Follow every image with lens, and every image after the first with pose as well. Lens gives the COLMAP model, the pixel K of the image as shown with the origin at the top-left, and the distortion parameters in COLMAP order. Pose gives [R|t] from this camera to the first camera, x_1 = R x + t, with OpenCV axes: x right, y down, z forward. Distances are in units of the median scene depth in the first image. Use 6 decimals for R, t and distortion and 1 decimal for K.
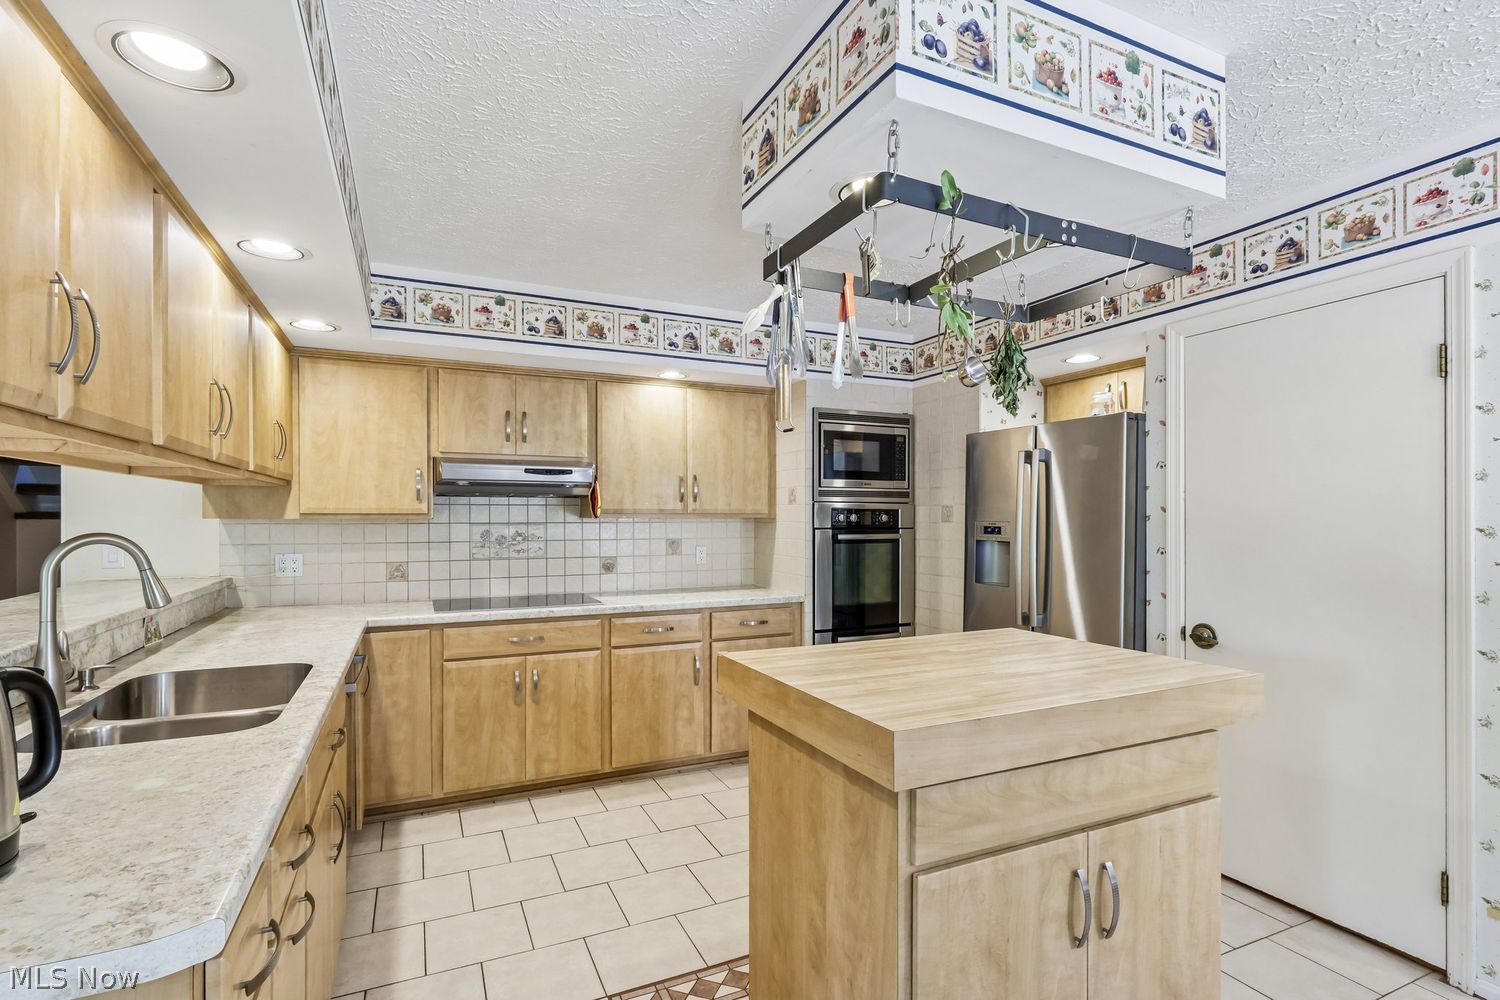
lens RADIAL K [[698.1, 0, 750.0], [0, 698.1, 500.0], [0, 0, 1]] dist [-0.007717, -0.001222]
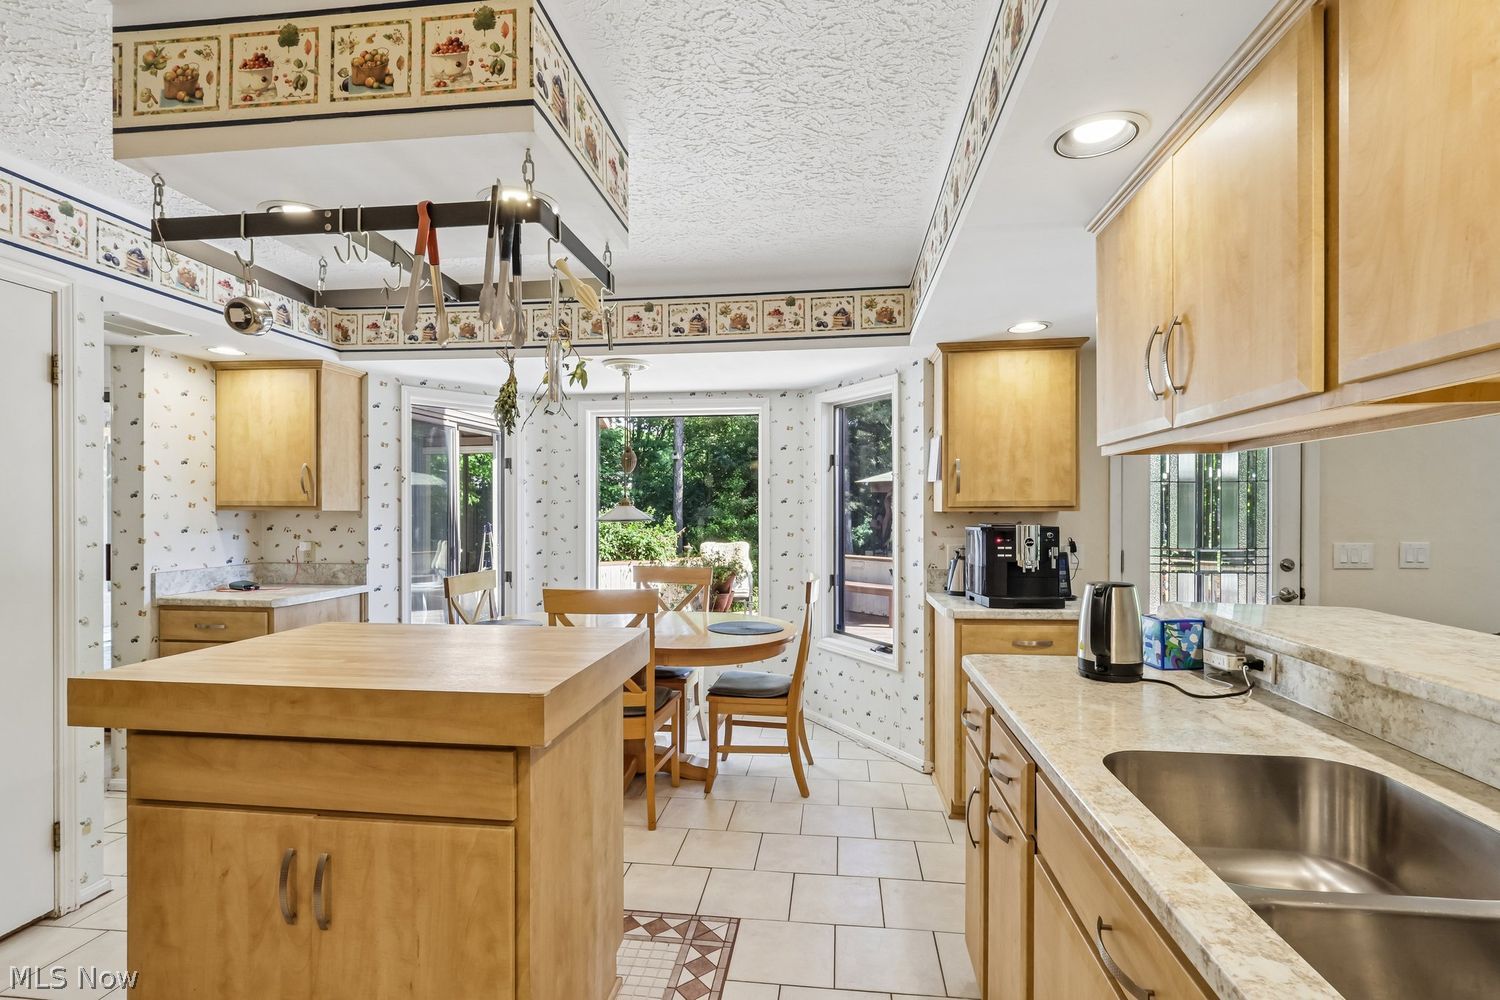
lens RADIAL K [[711.0, 0, 751.9], [0, 711.0, 516.4], [0, 0, 1]] dist [0.000318, 0.000252]
pose [[-0.846719, 0.000918, 0.532039, -0.282418], [-0.011910, 0.999715, -0.020680, 0.022792], [-0.531907, -0.023847, -0.846467, 0.719309]]
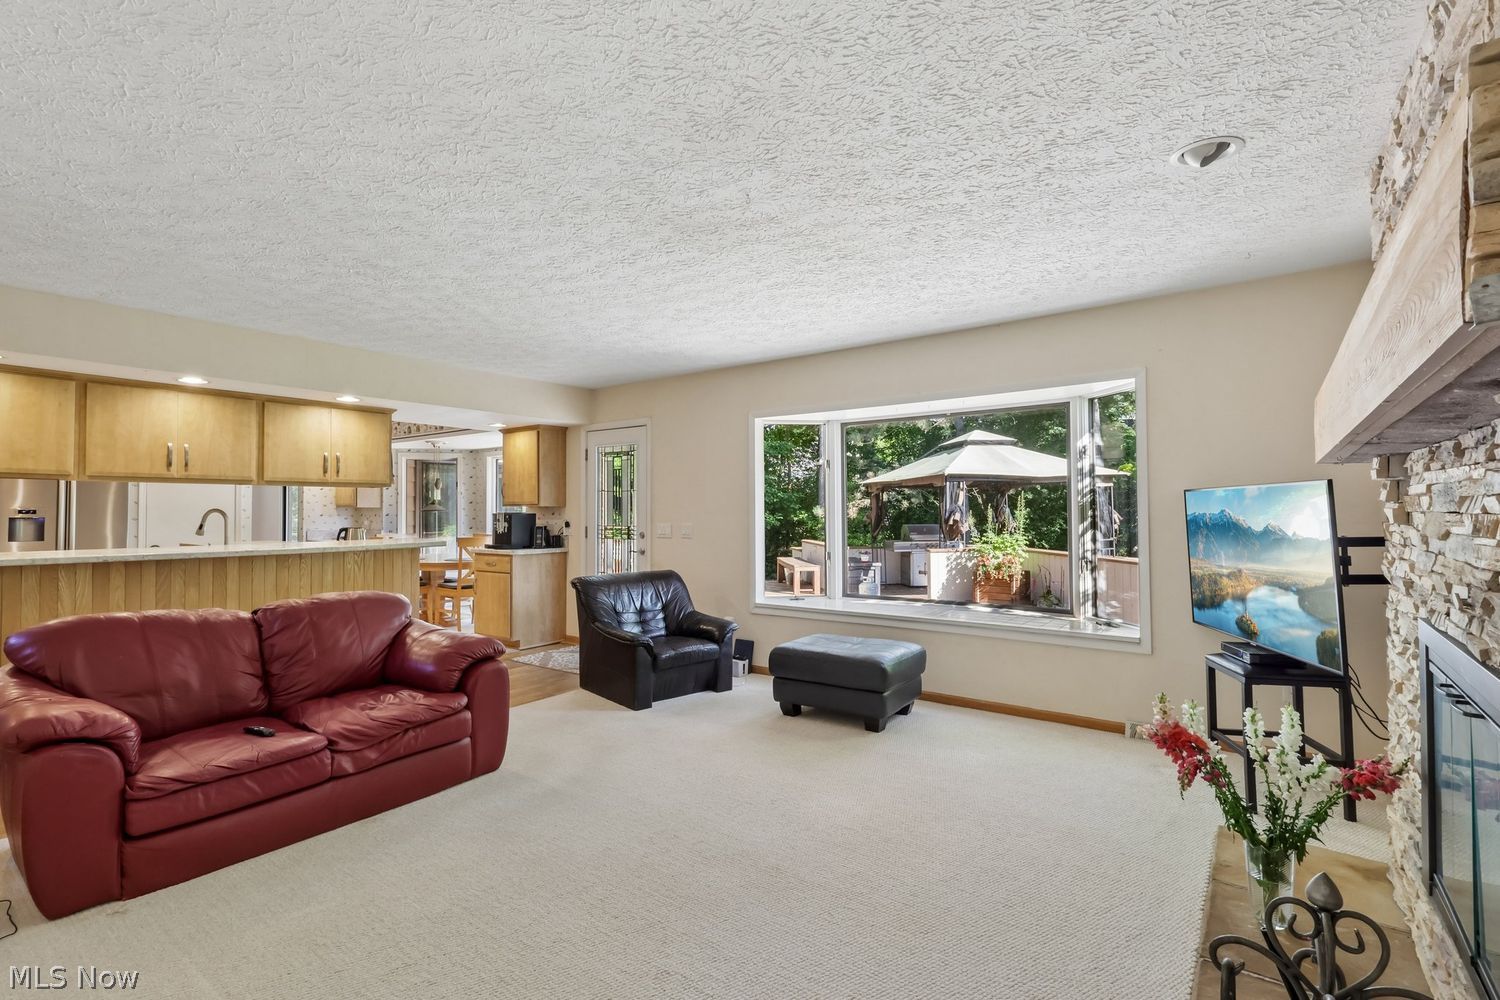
lens RADIAL K [[699.3, 0, 745.2], [0, 699.3, 498.2], [0, 0, 1]] dist [0.001855, 0.000654]
pose [[-0.463979, 0.017758, 0.885668, -1.916372], [-0.023349, 0.999207, -0.032267, 0.018571], [-0.885539, -0.035651, -0.463196, 0.160386]]
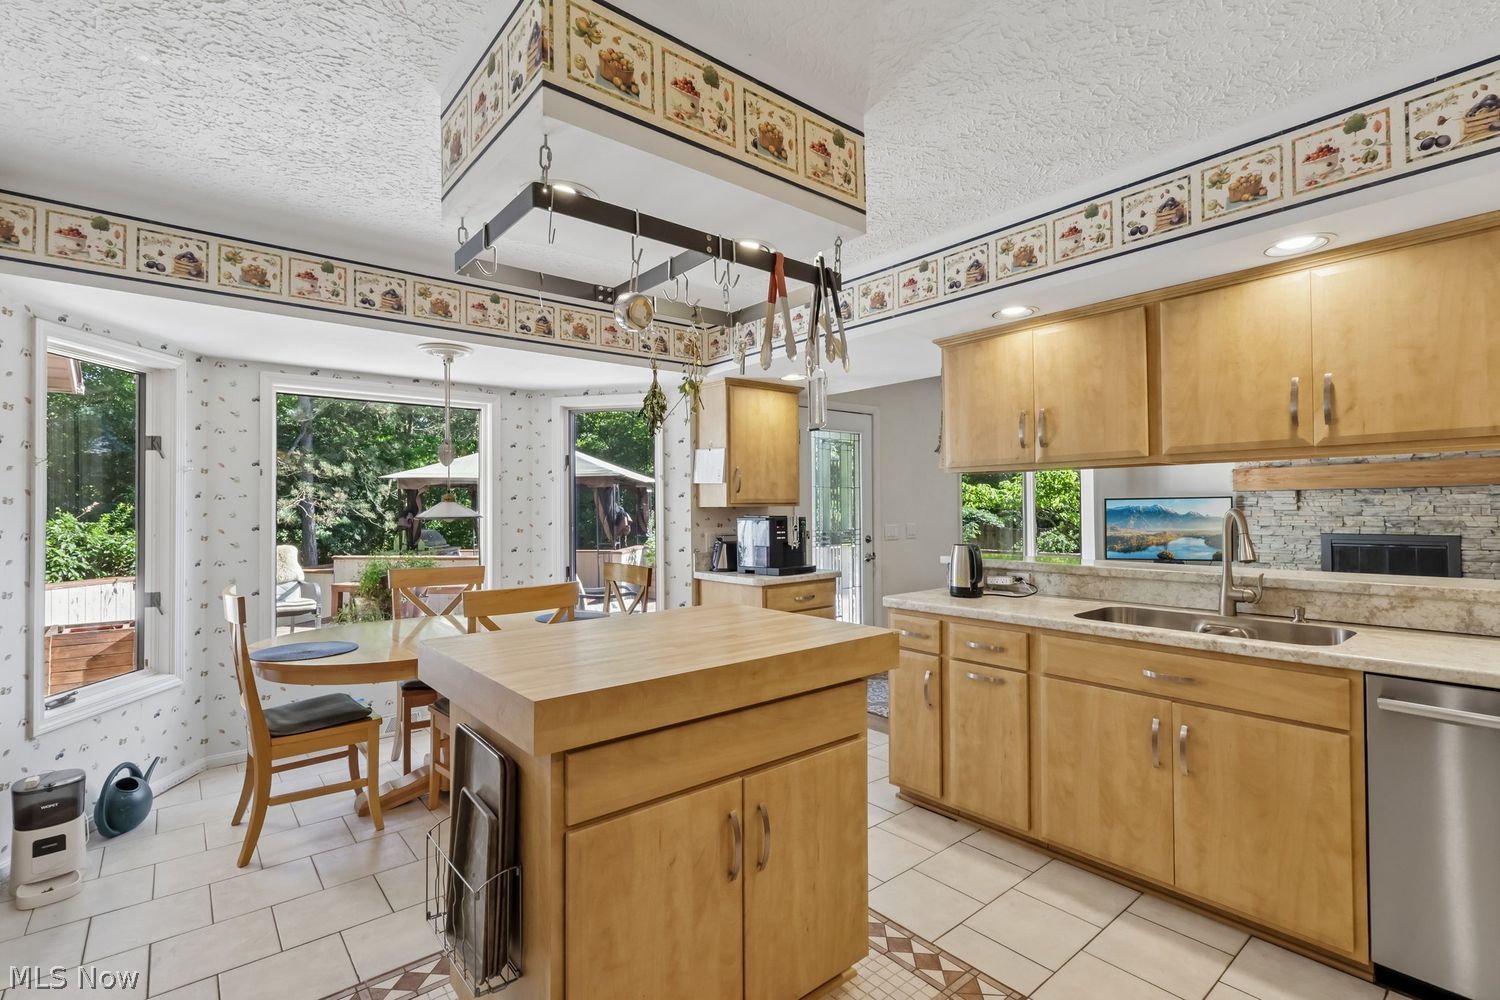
lens RADIAL K [[699.3, 0, 745.2], [0, 699.3, 498.2], [0, 0, 1]] dist [0.001855, 0.000654]
pose [[-0.968402, 0.007179, -0.249290, 0.218908], [0.017840, 0.999019, -0.040531, 0.027619], [0.248754, -0.043698, -0.967580, 0.931966]]
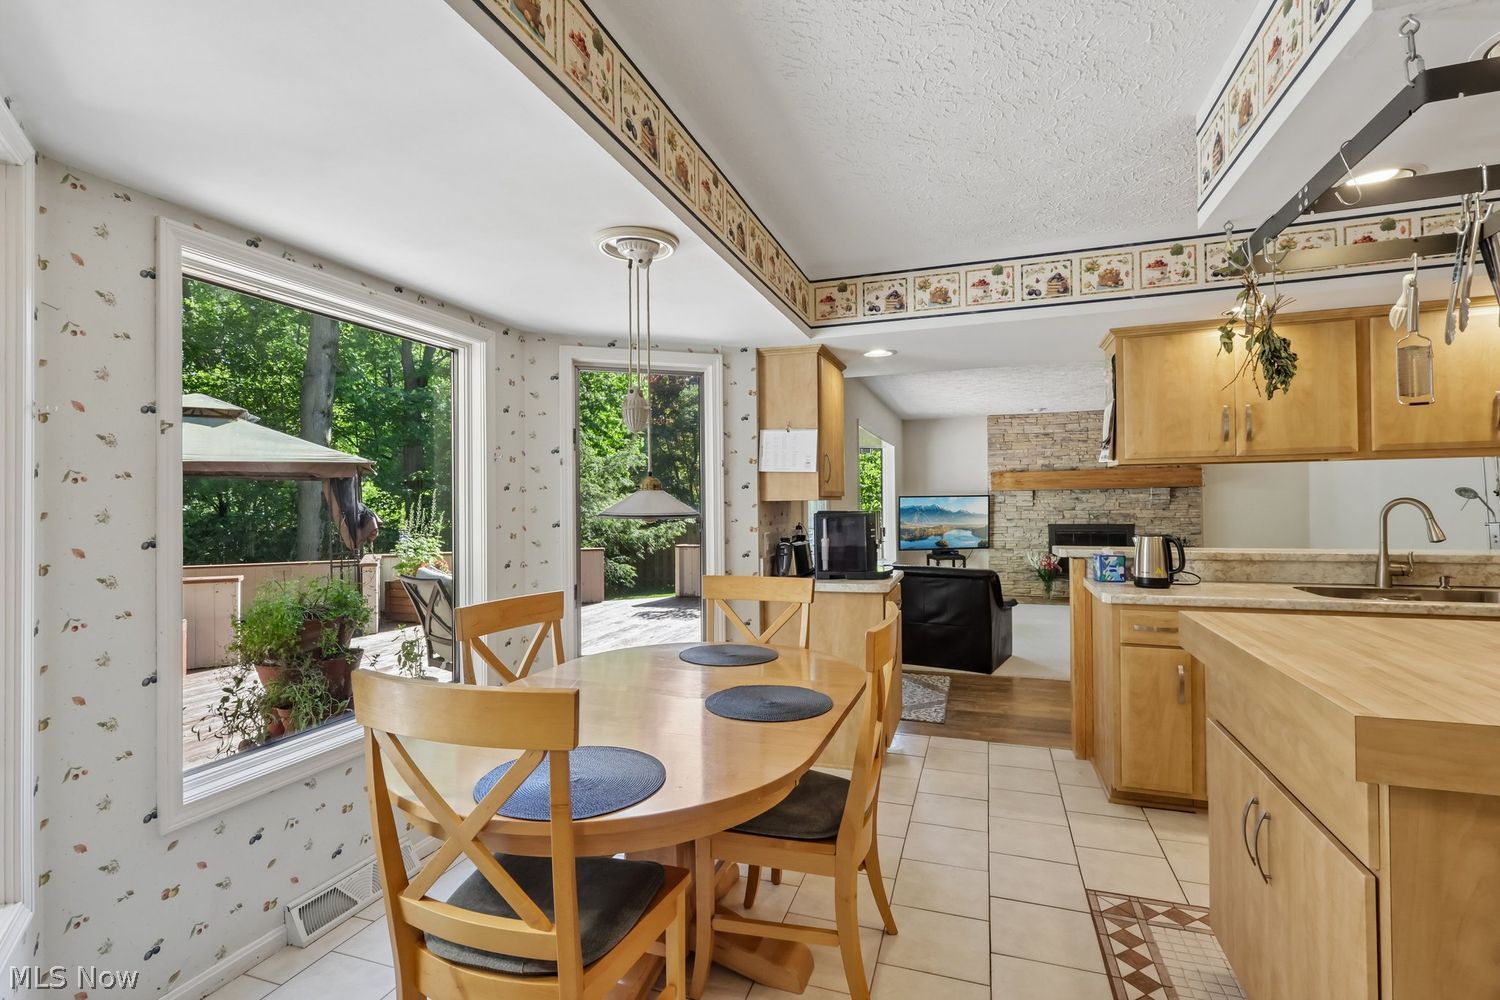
lens RADIAL K [[696.6, 0, 746.9], [0, 696.6, 499.0], [0, 0, 1]] dist [0.001261, 0.000849]
pose [[-0.698202, 0.004361, -0.715887, 0.682122], [0.034087, 0.999050, -0.027160, 0.016395], [0.715088, -0.043365, -0.697688, 0.437473]]
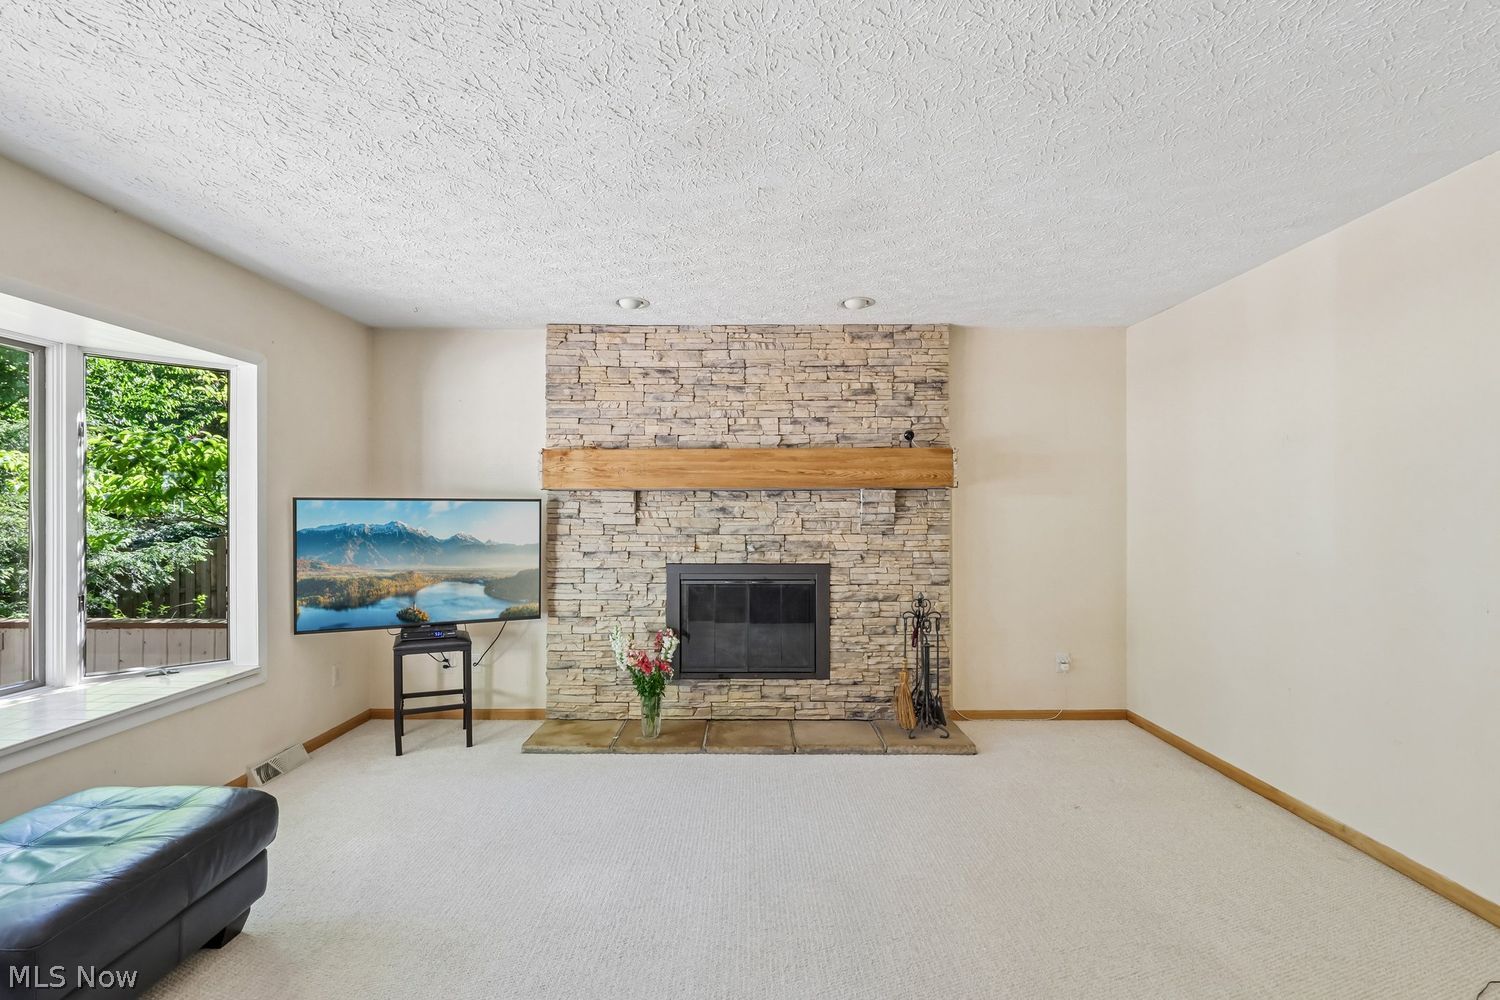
lens RADIAL K [[701.6, 0, 748.7], [0, 701.6, 512.9], [0, 0, 1]] dist [-0.000414, -0.000054]
pose [[-0.432563, 0.001142, -0.901603, -0.767157], [0.026915, 0.999570, -0.011647, 0.008672], [0.901202, -0.029305, -0.432408, 0.118433]]
